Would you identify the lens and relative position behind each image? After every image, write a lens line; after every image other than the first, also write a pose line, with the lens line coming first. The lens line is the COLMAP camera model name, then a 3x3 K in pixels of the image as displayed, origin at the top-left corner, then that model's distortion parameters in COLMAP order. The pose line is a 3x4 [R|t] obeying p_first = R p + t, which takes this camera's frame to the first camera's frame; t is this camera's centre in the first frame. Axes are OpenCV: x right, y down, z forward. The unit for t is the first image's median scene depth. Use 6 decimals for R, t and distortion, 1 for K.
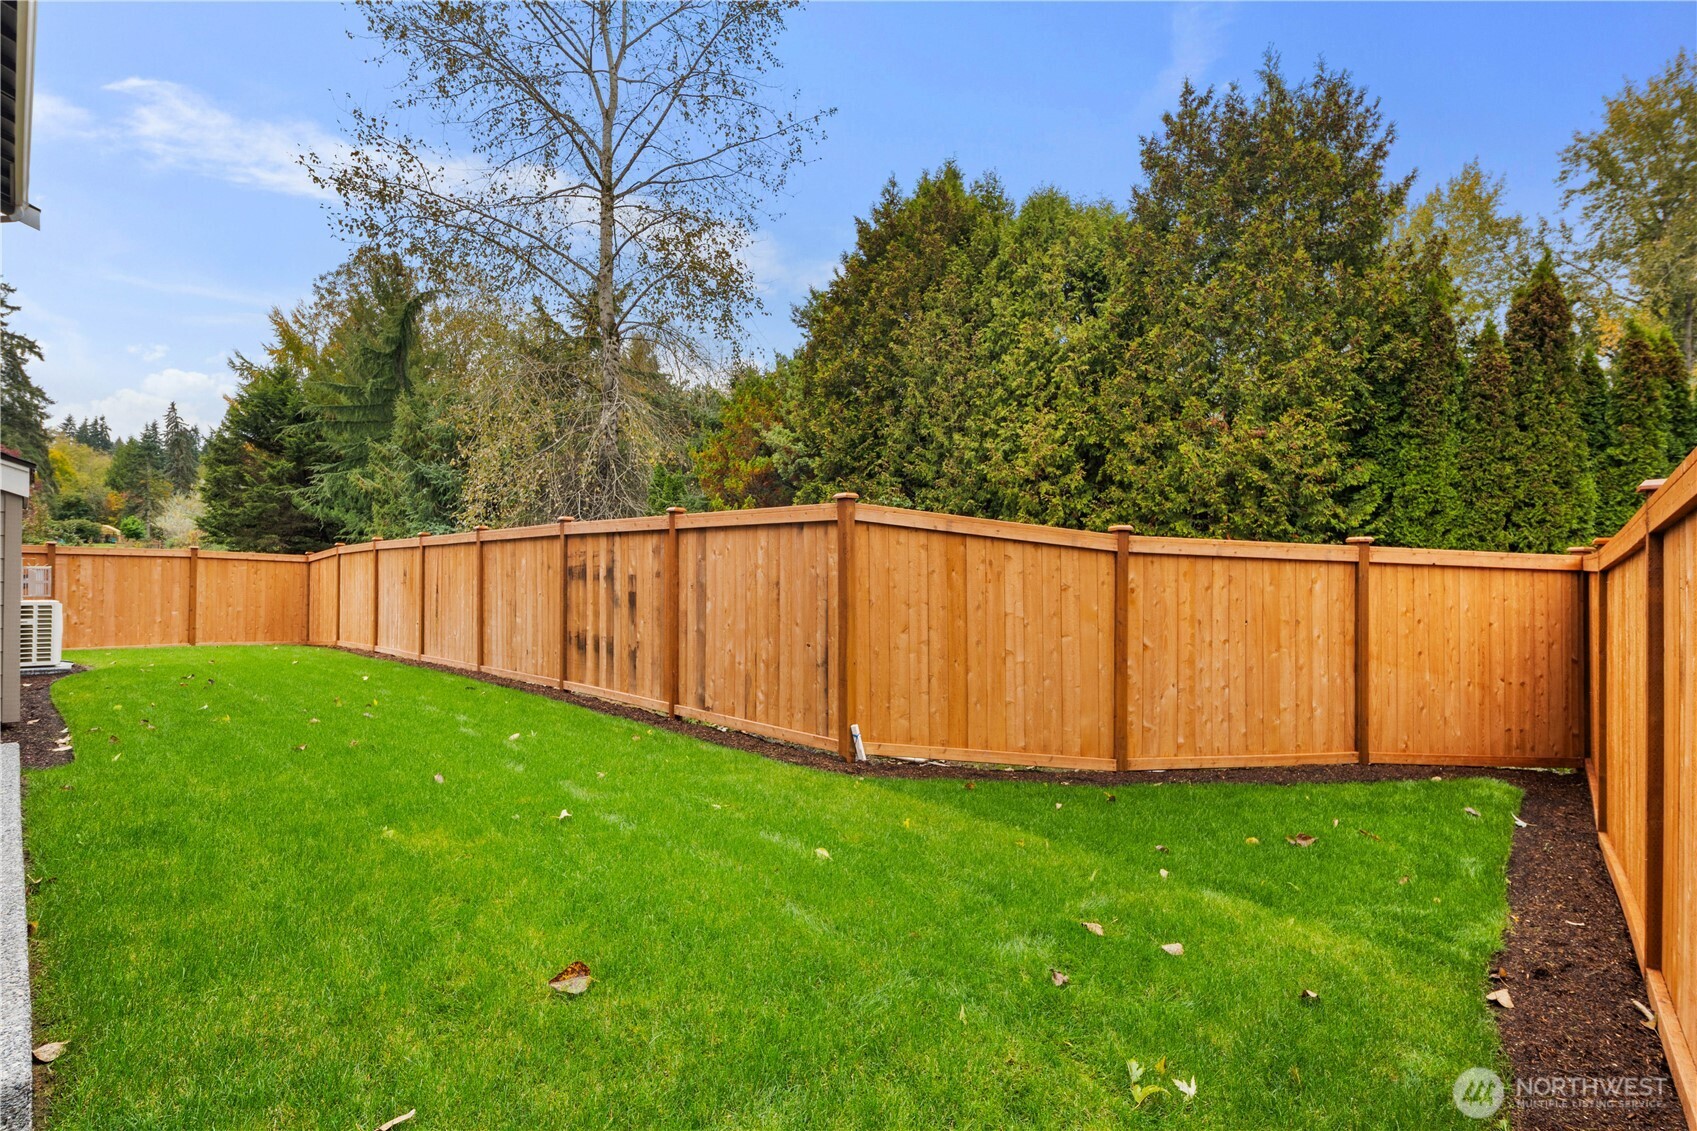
lens RADIAL K [[749.6, 0, 852.3], [0, 749.6, 573.1], [0, 0, 1]] dist [0.004463, -0.003232]
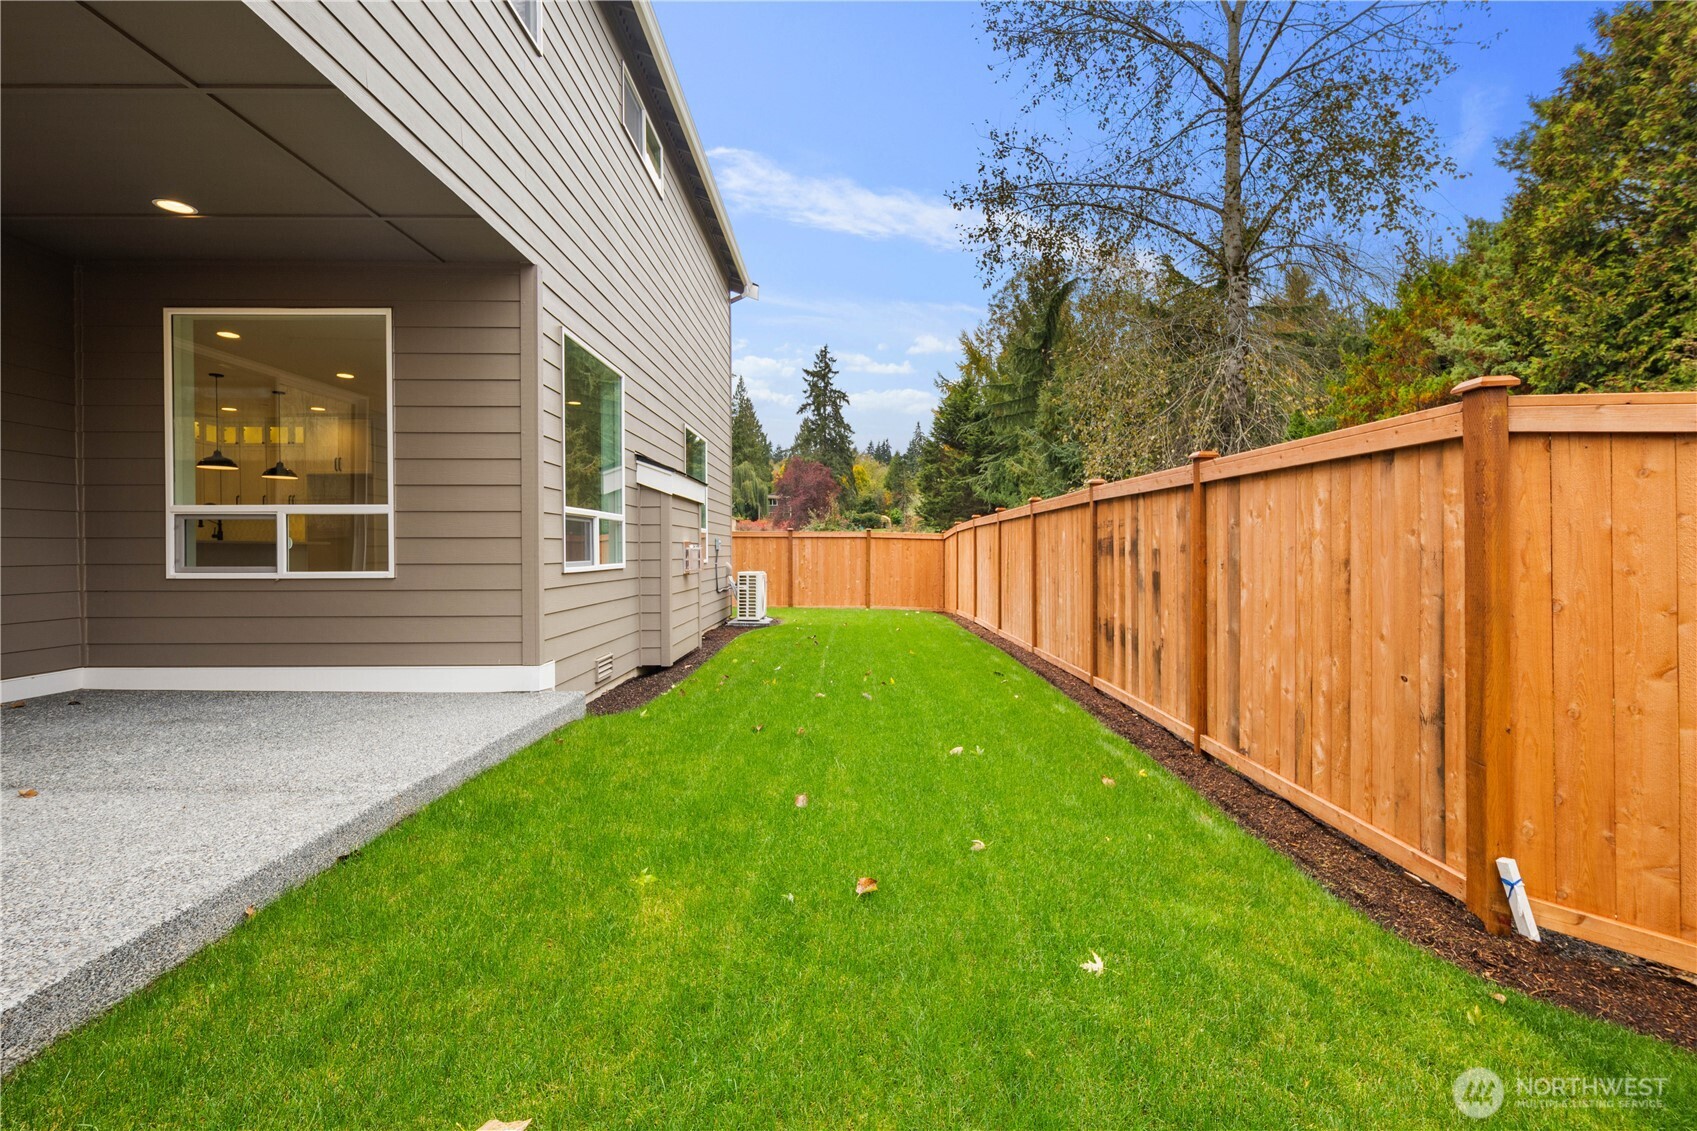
lens RADIAL K [[749.6, 0, 851.3], [0, 749.6, 560.0], [0, 0, 1]] dist [0.004463, -0.003232]
pose [[0.676750, 0.000583, -0.736213, 0.029071], [0.013616, 0.999819, 0.013307, -0.000393], [0.736087, -0.019030, 0.676619, 0.147130]]
